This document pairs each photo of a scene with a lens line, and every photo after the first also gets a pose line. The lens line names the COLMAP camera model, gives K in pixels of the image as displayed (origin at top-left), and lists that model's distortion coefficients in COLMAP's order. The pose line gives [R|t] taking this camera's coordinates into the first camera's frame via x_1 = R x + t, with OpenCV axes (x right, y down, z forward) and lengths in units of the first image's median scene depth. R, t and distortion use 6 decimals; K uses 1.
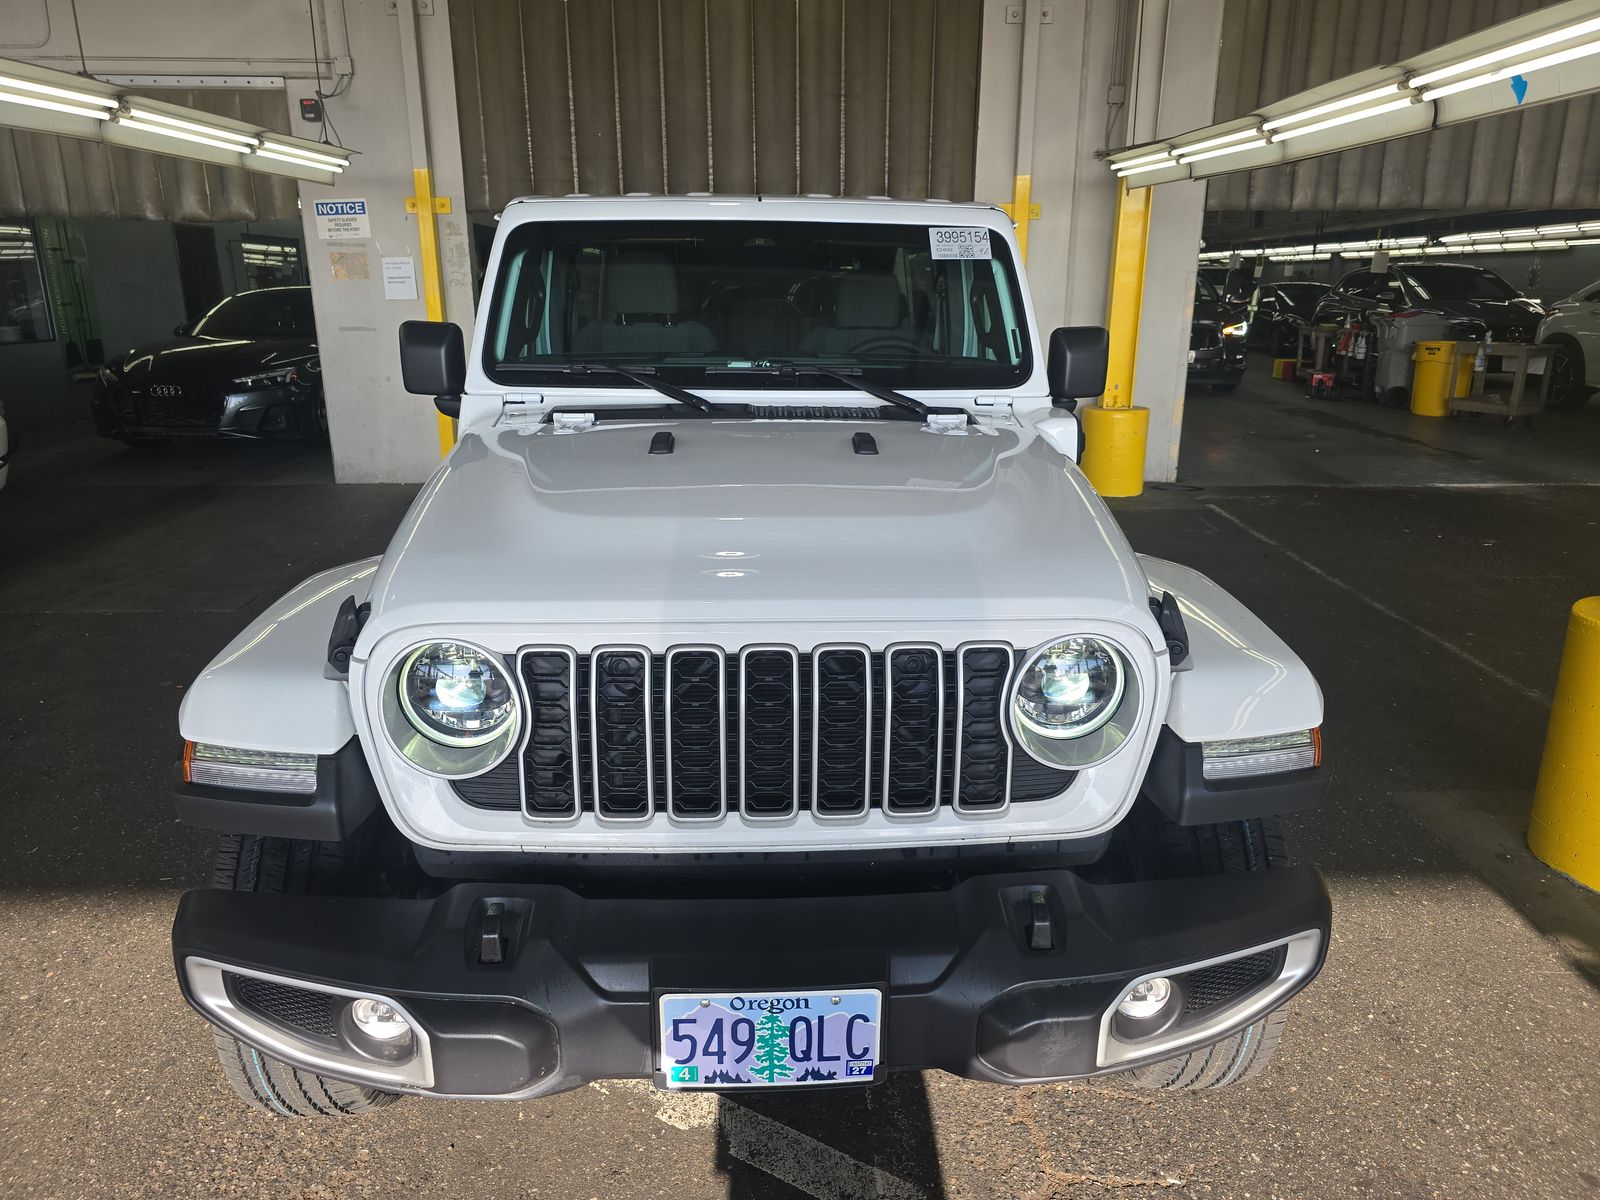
lens RADIAL K [[1072.3, 0, 807.1], [0, 1072.3, 593.5], [0, 0, 1]] dist [0.011745, 0.004001]
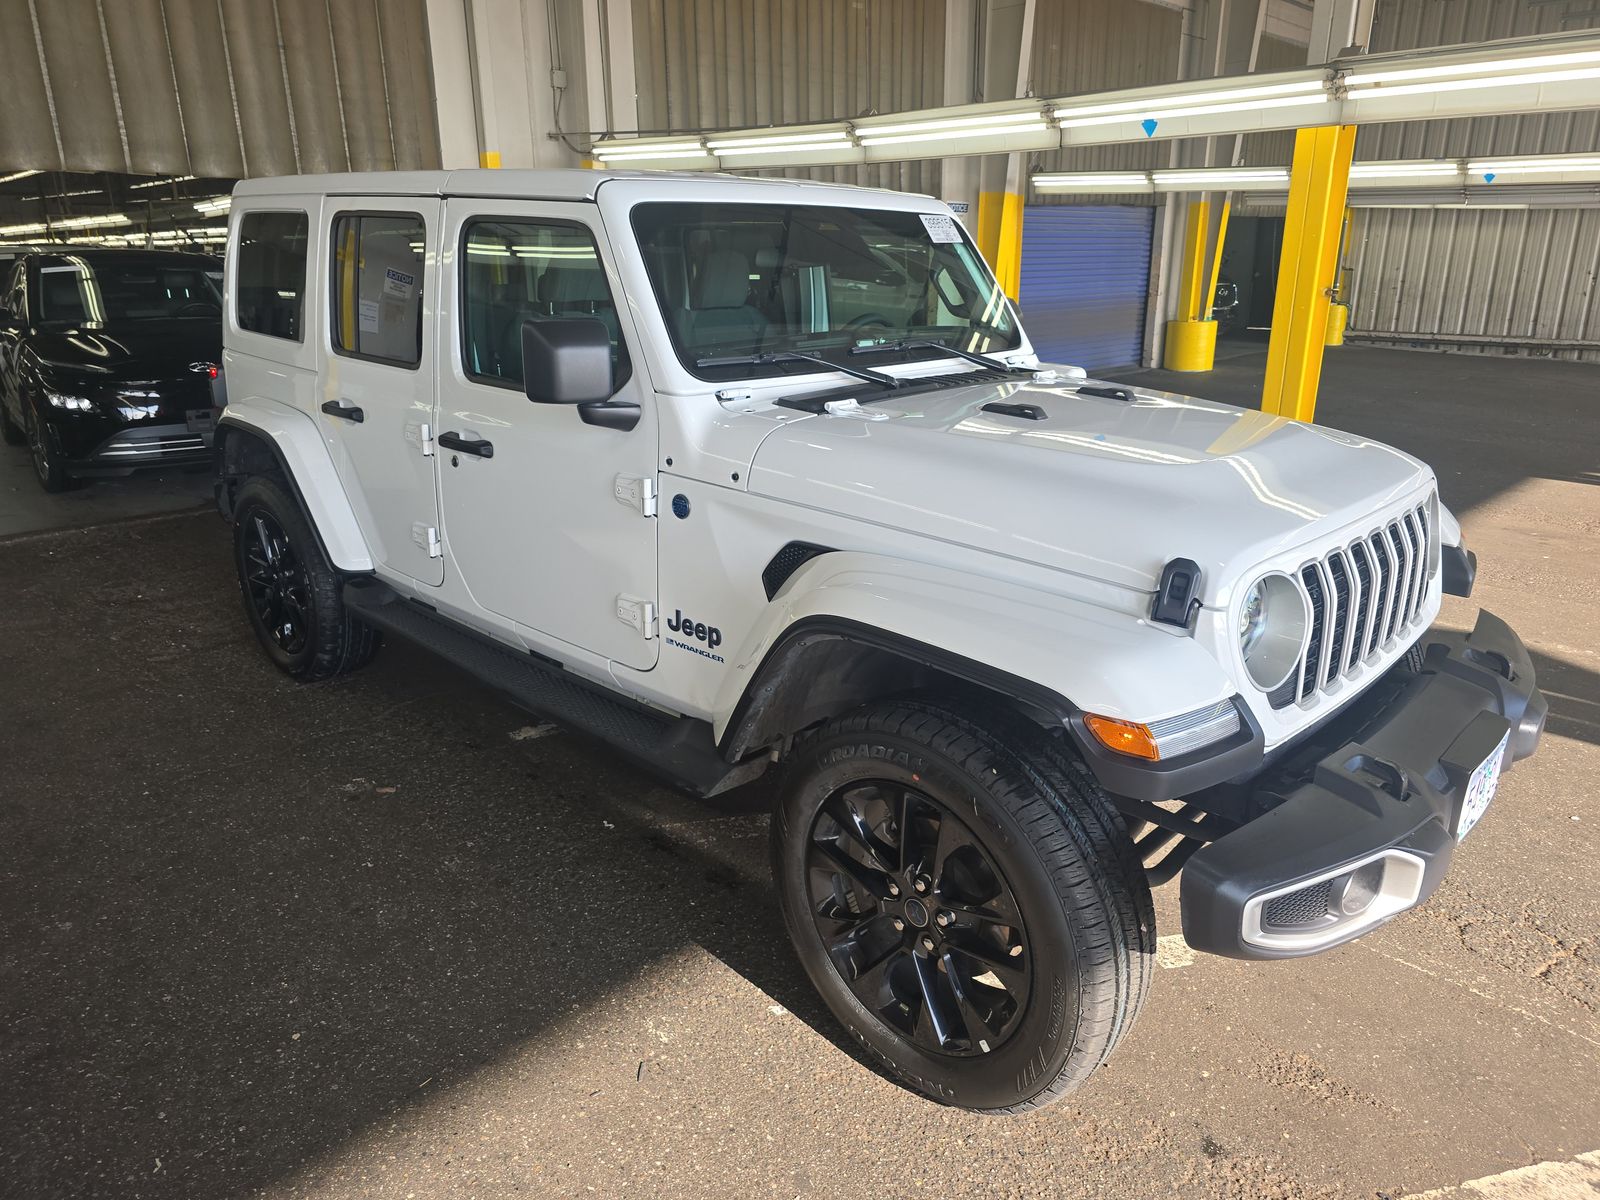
lens RADIAL K [[1060.5, 0, 815.3], [0, 1060.5, 584.4], [0, 0, 1]] dist [0.039591, -0.033688]
pose [[0.736962, -0.204099, 0.644384, -0.493249], [0.195948, 0.976896, 0.085318, -0.049938], [-0.646909, 0.063390, 0.759928, 0.156157]]
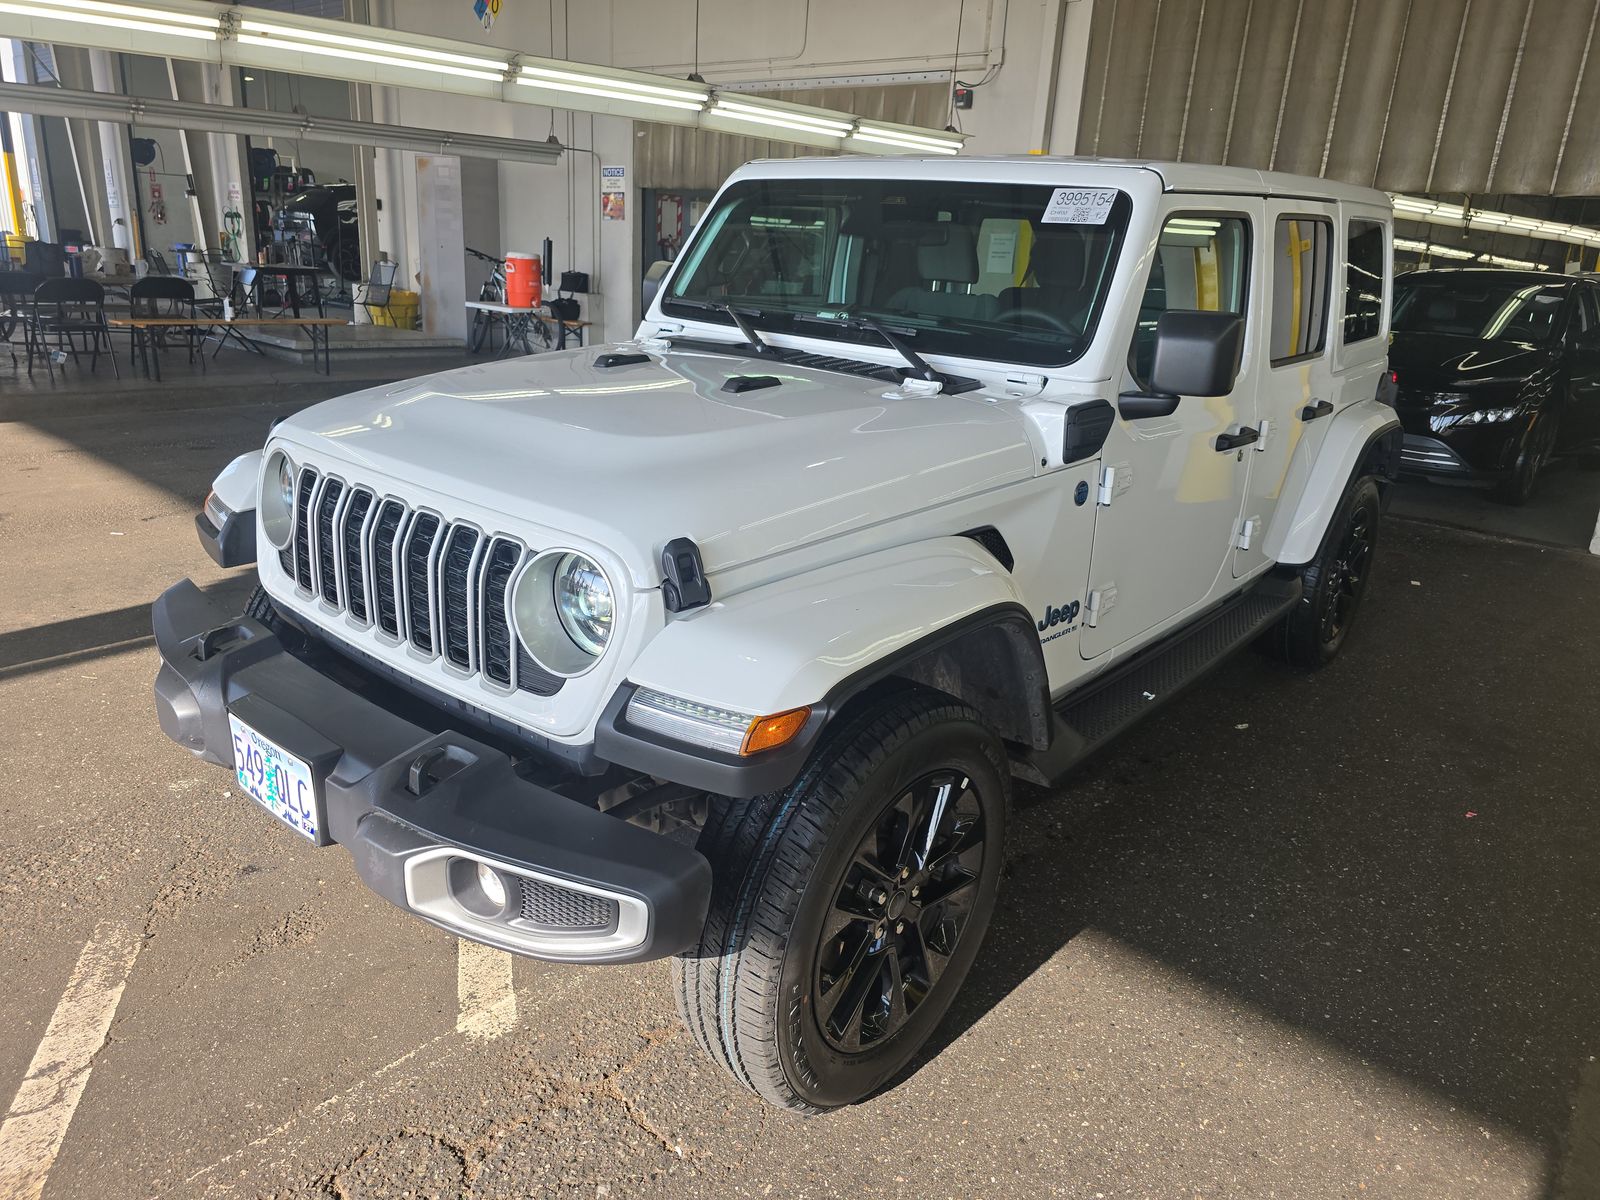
lens RADIAL K [[1060.5, 0, 815.3], [0, 1060.5, 584.4], [0, 0, 1]] dist [0.039591, -0.033688]
pose [[0.738859, 0.242932, -0.628547, 0.412627], [-0.241918, 0.966201, 0.089059, -0.030151], [0.628938, 0.086255, 0.772656, 0.130514]]
